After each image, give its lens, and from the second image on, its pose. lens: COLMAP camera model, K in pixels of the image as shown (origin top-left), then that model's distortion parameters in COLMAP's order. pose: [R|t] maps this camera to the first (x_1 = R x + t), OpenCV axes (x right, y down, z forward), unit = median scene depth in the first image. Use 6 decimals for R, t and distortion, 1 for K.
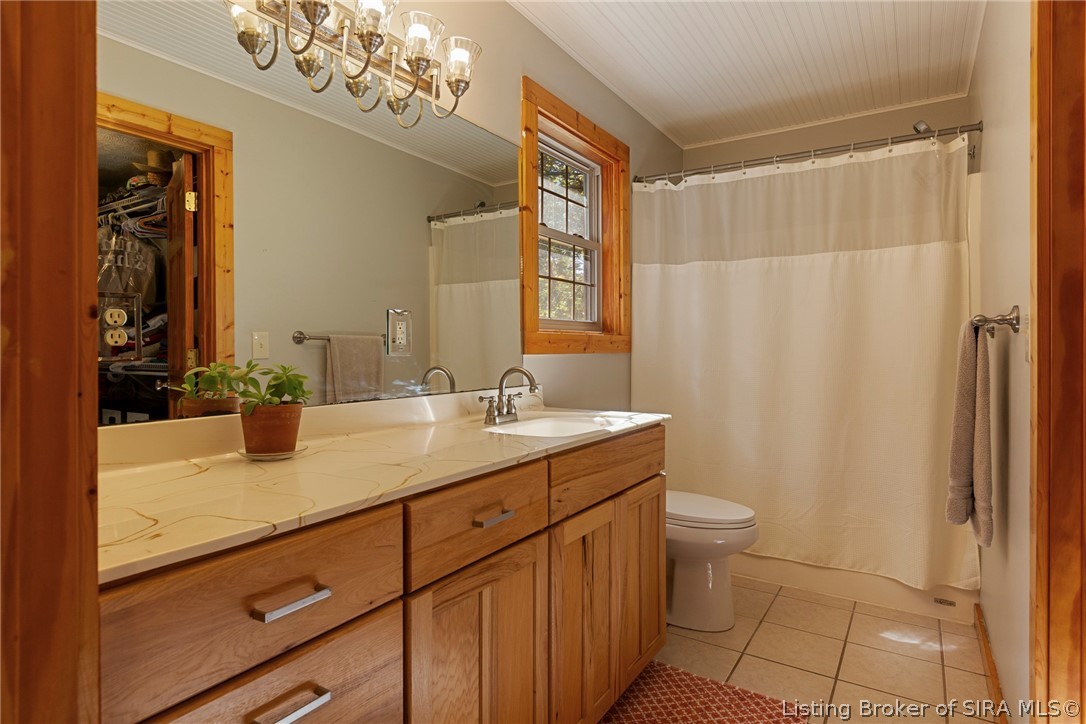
lens RADIAL K [[590.3, 0, 542.3], [0, 590.3, 342.2], [0, 0, 1]] dist [0.005426, 0.001200]
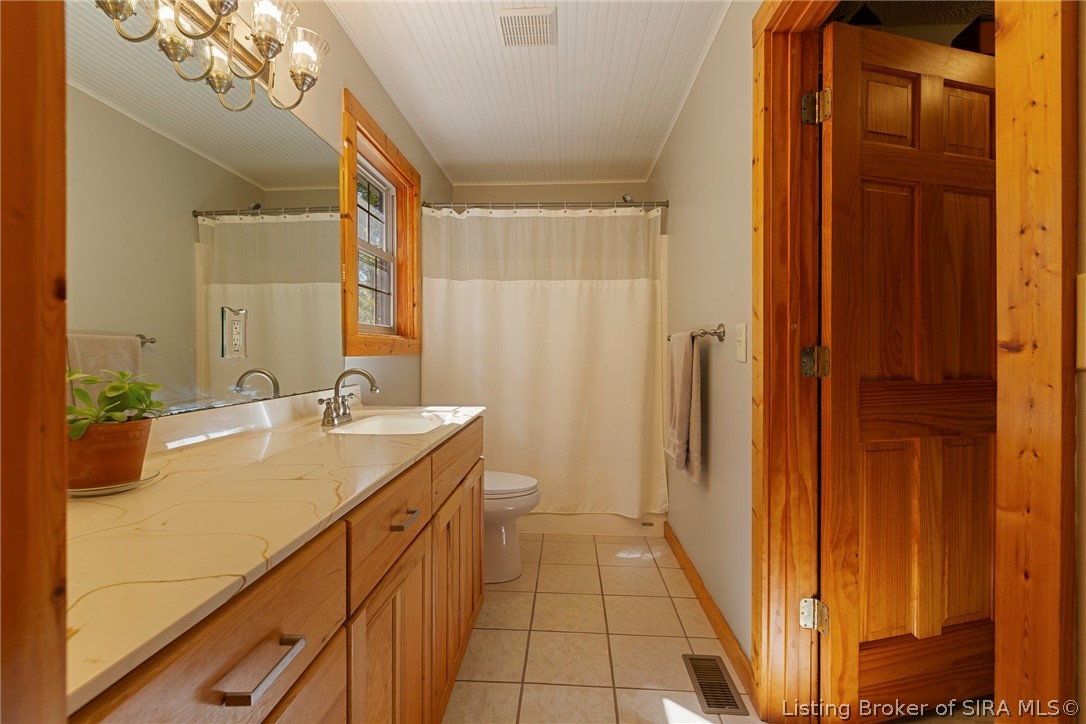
lens RADIAL K [[484.7, 0, 538.9], [0, 484.7, 347.4], [0, 0, 1]] dist [0.002213, 0.000086]
pose [[0.872643, 0.005974, 0.488323, -0.146892], [-0.007535, 0.999971, 0.001231, 0.001180], [-0.488301, -0.004754, 0.872662, 0.086819]]
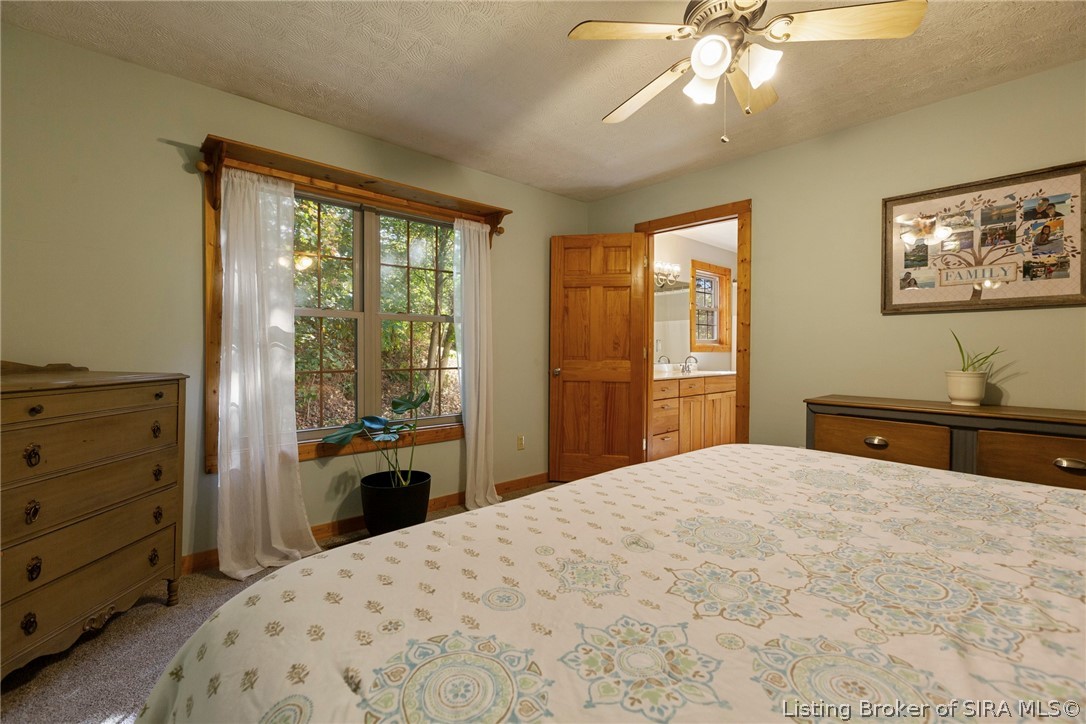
lens RADIAL K [[492.2, 0, 541.3], [0, 492.2, 351.5], [0, 0, 1]] dist [-0.002272, 0.000541]
pose [[0.970163, 0.007348, -0.242343, -0.161504], [-0.004367, 0.999908, 0.012835, -0.011248], [0.242415, -0.011394, 0.970106, -1.587660]]
